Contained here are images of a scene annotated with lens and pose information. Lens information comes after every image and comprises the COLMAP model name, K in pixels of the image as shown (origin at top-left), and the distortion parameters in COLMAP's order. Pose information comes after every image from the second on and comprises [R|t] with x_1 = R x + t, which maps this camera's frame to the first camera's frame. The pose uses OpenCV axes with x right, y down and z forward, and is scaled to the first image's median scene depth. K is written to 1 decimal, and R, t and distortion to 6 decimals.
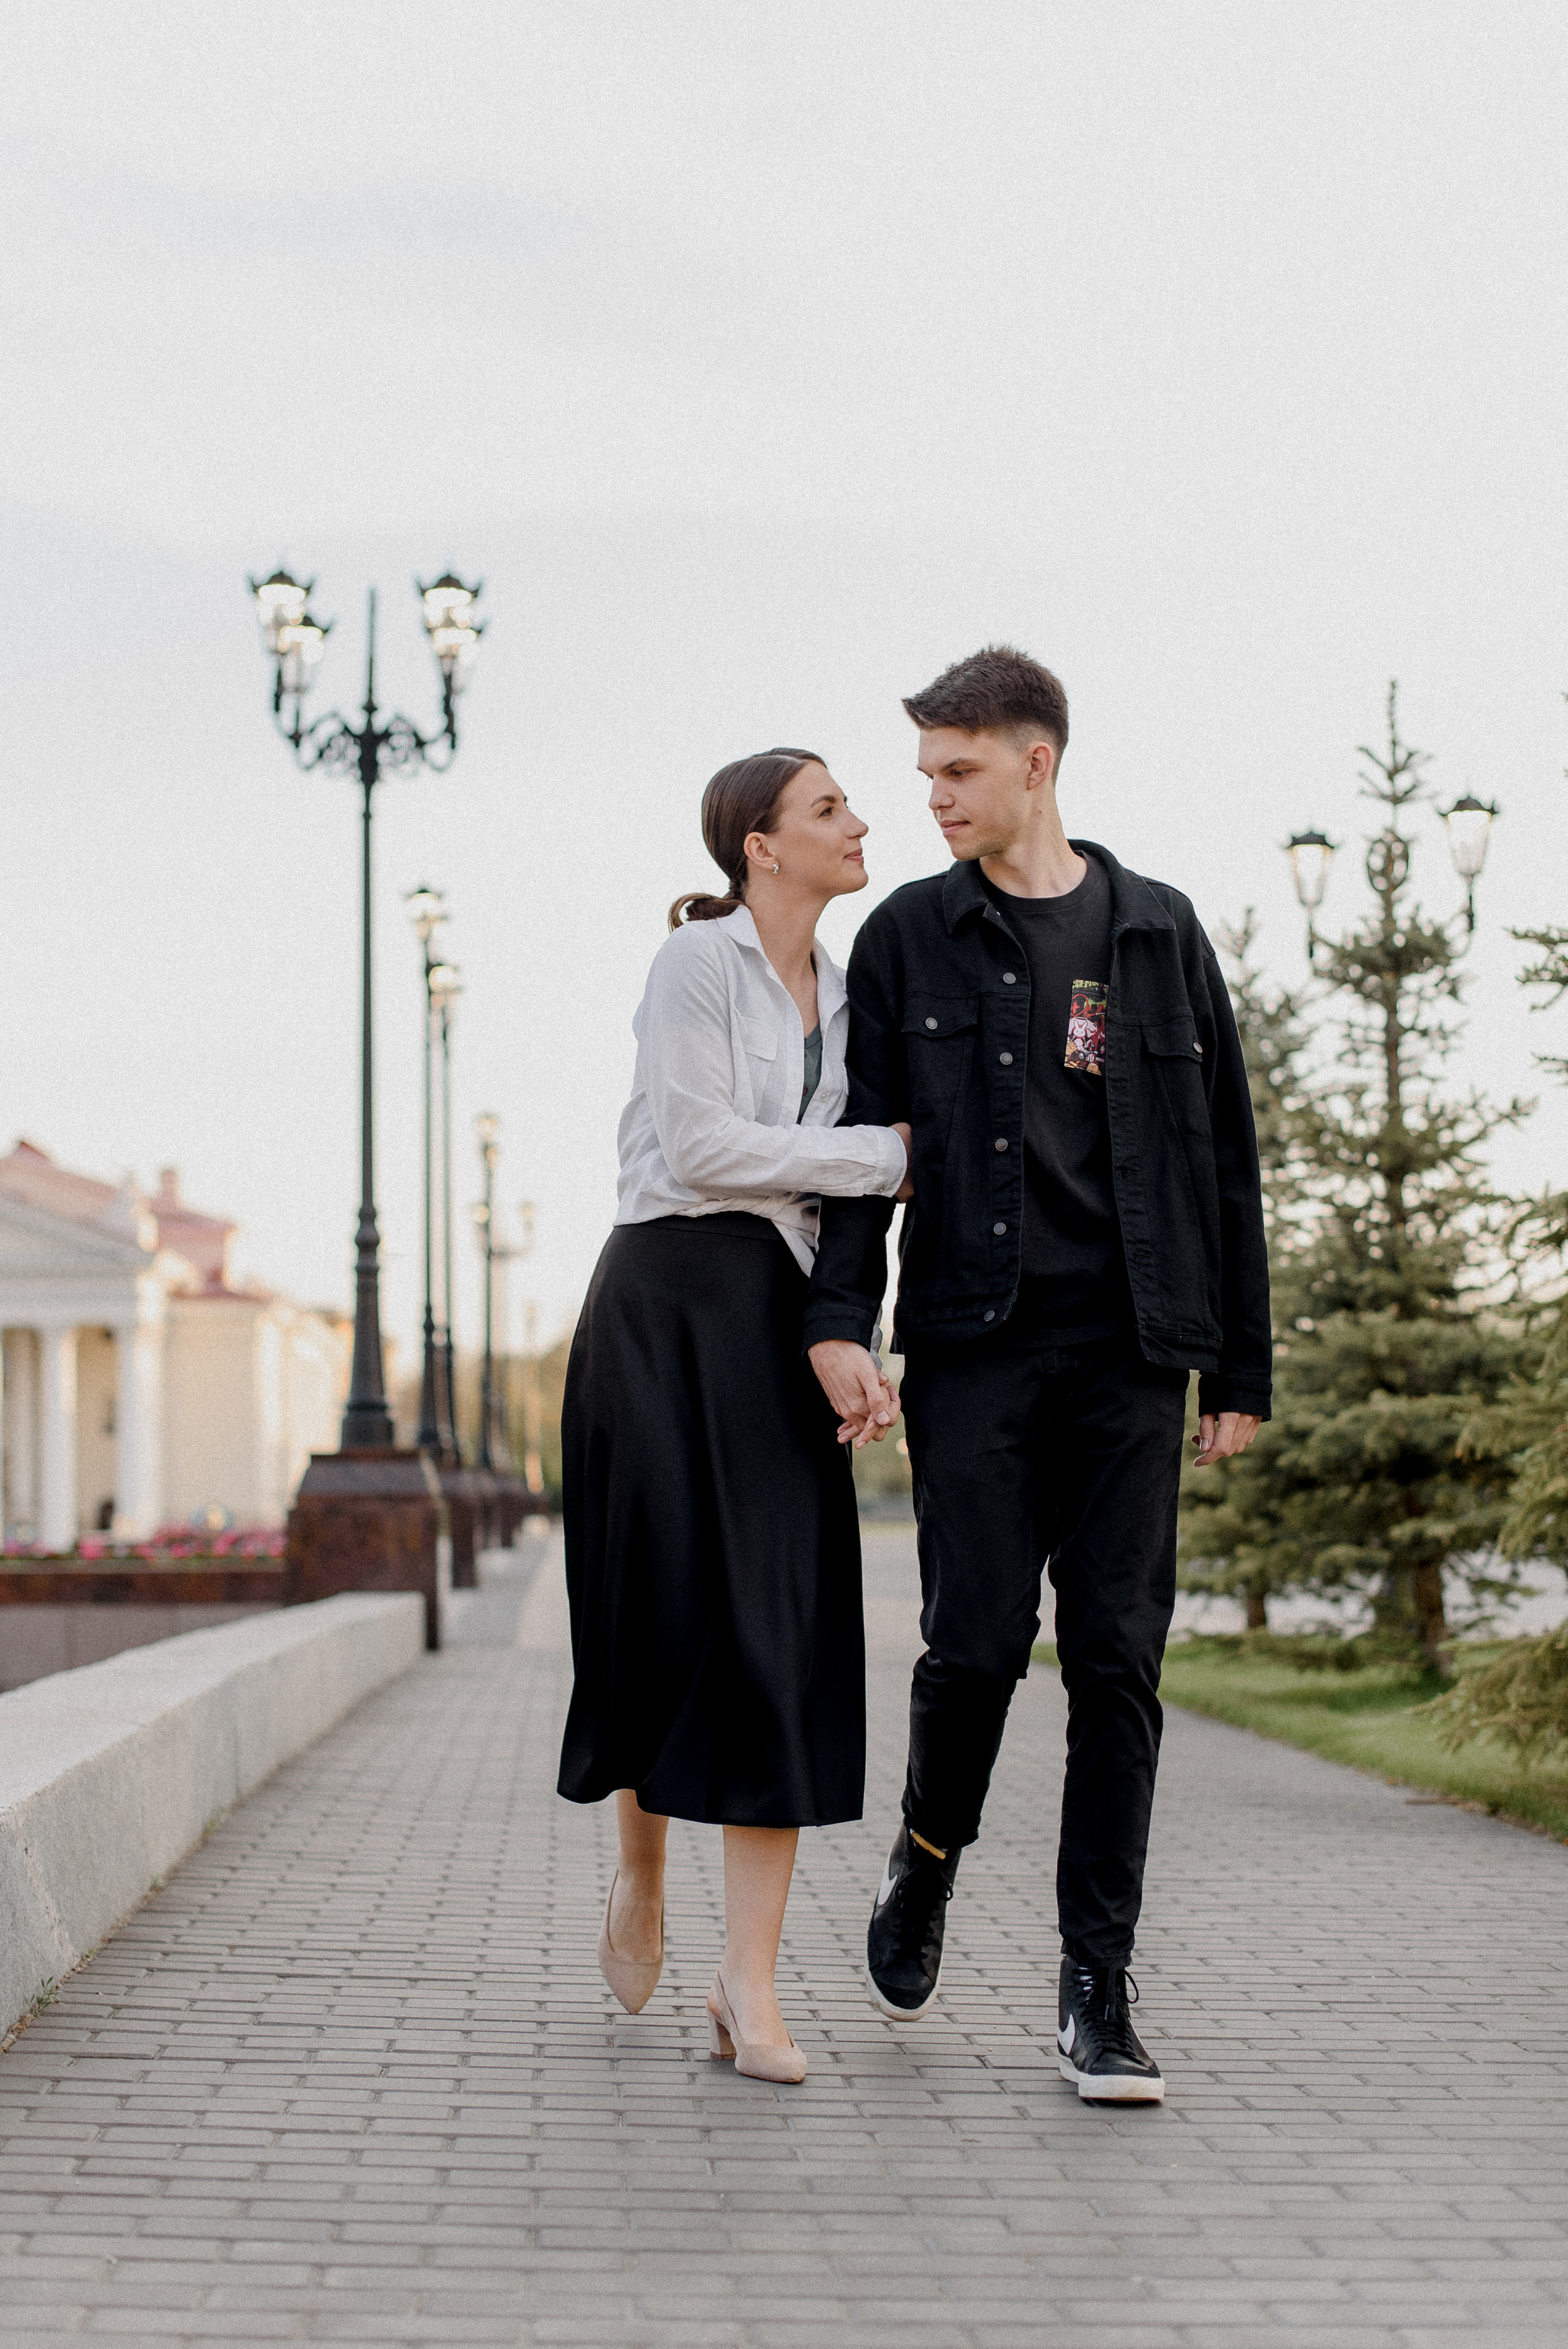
lens RADIAL K [[3693.6, 0, 683.6], [0, 3693.6, 1174.1], [0, 0, 1]] dist [-0.069881, -0.047084]
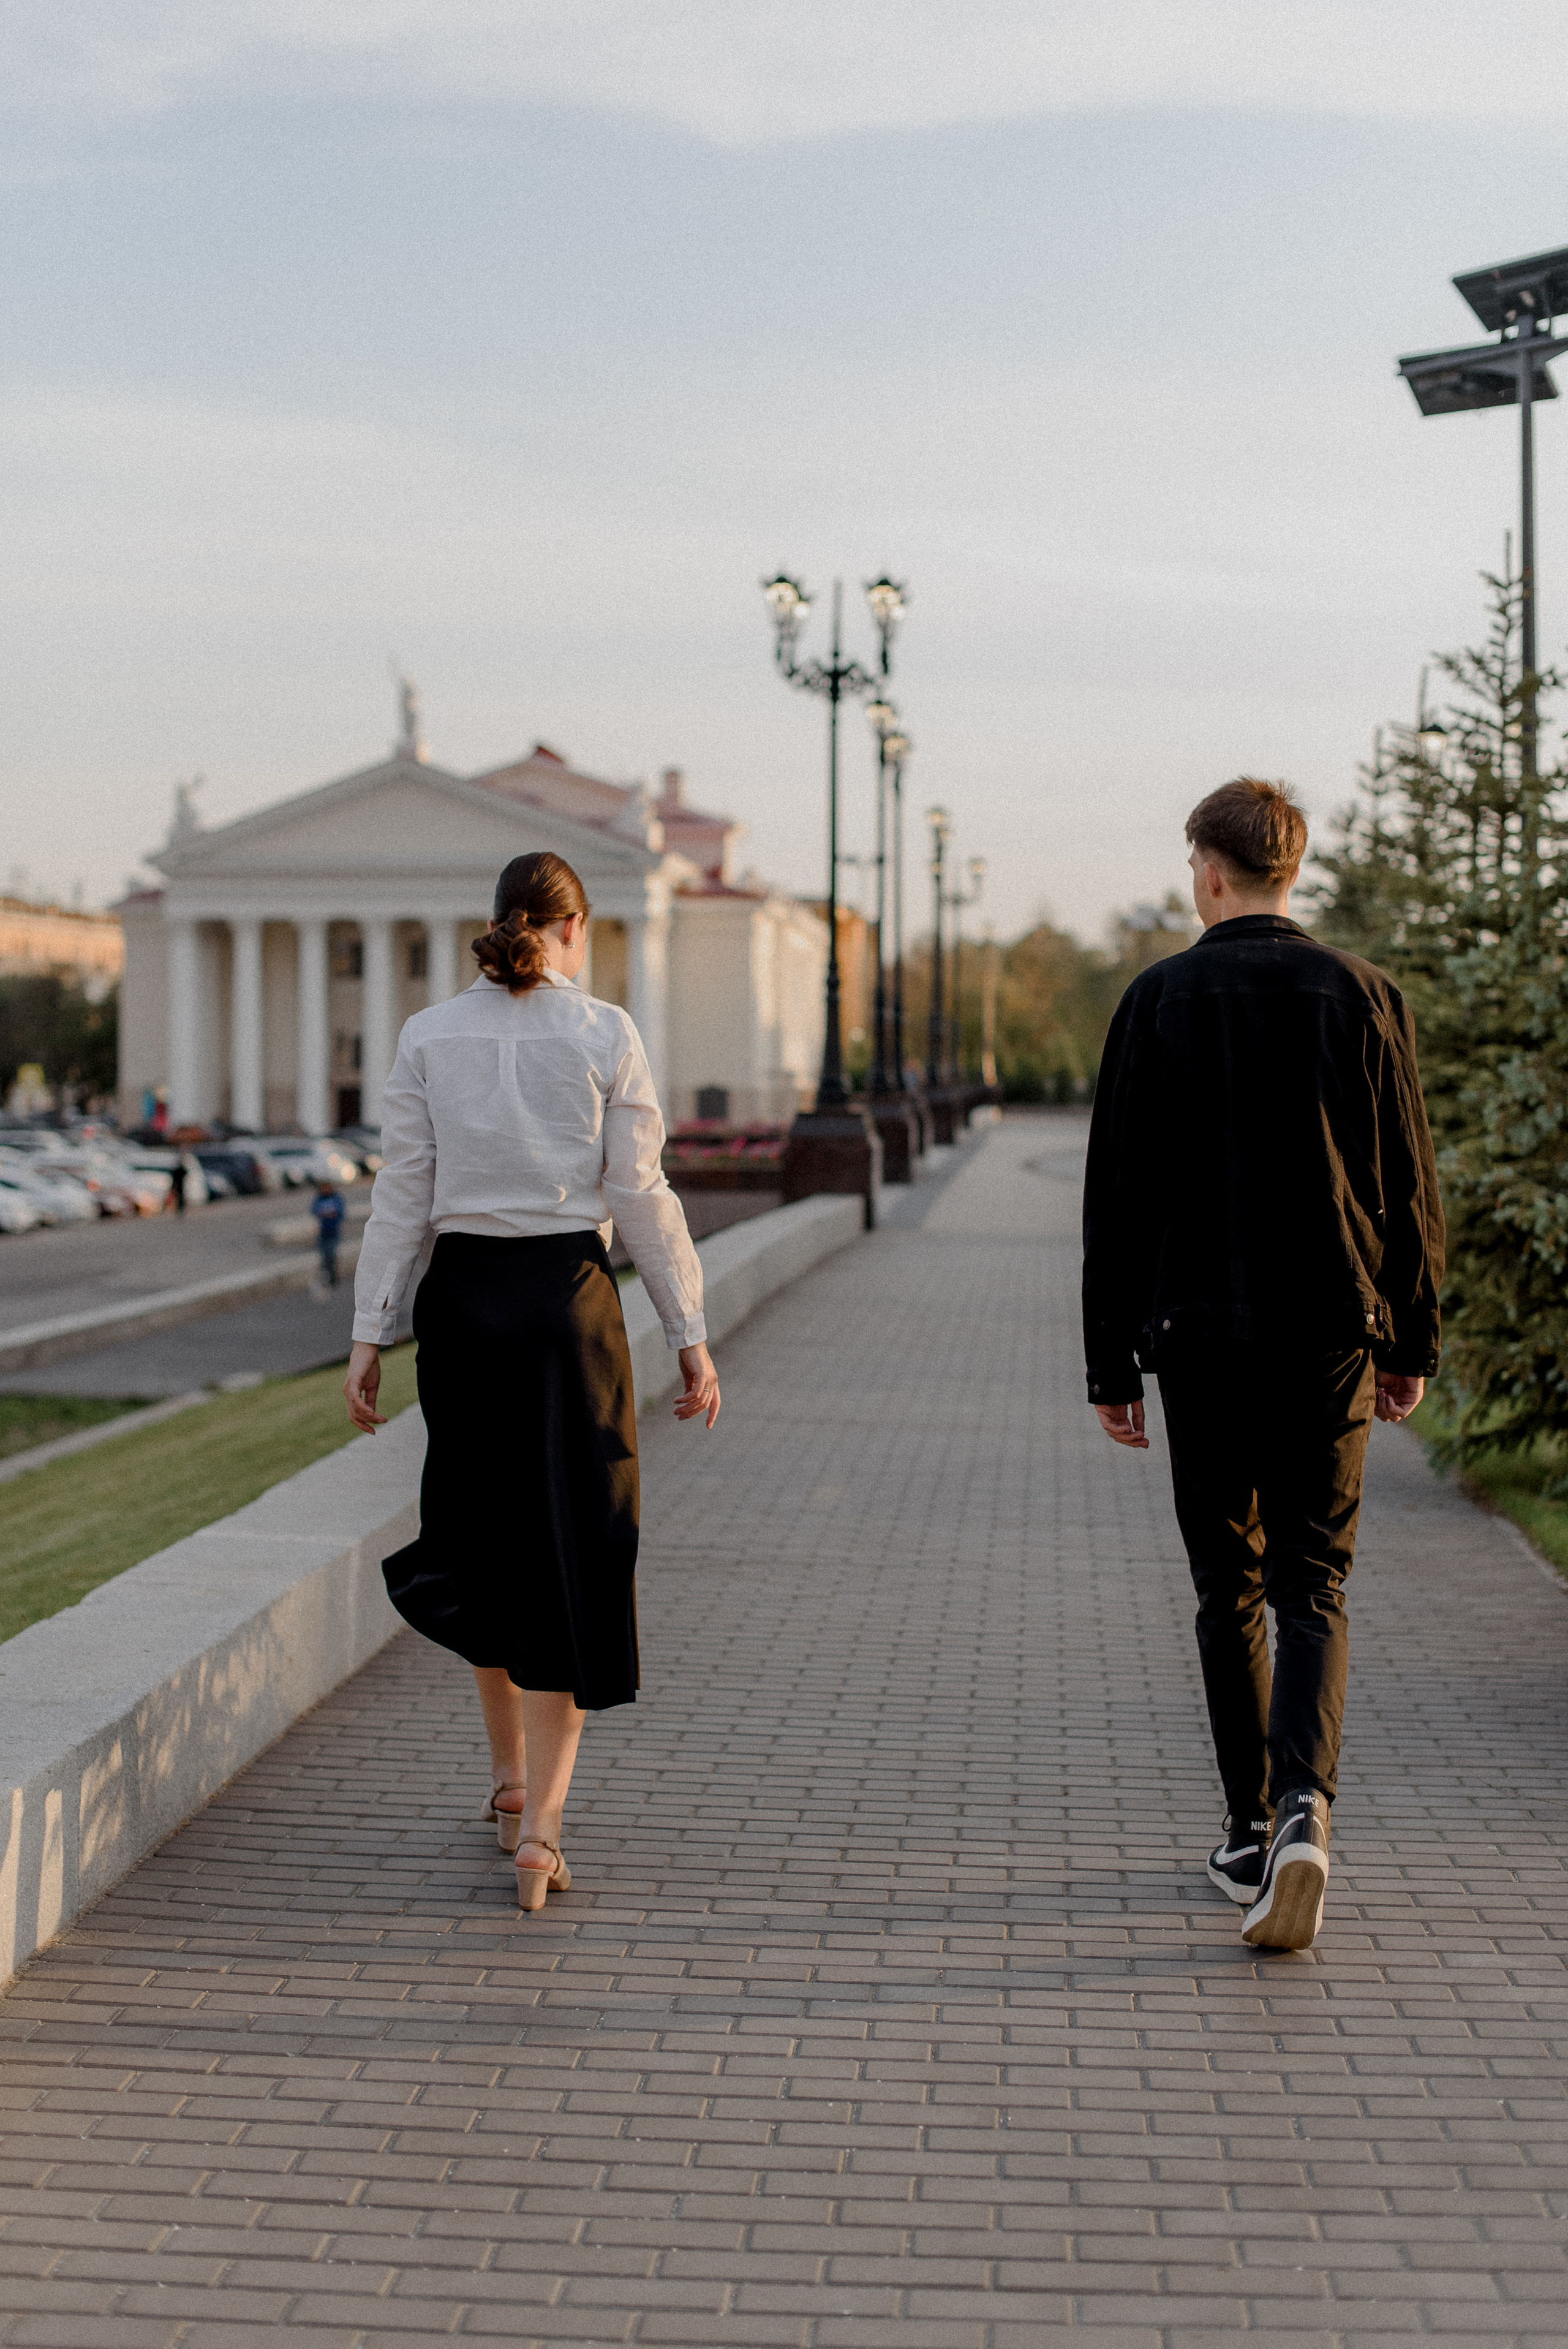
lens RADIAL K [[3820.0, 0, 784.0], [0, 3820.0, 1174.5], [0, 0, 1]] dist [-0.032293, -0.072249]
pose [[0.994398, 0.017885, -0.104174, 0.039125], [-0.005356, 0.992841, 0.119327, -0.054530], [0.105563, -0.118100, 0.987375, -0.379187]]
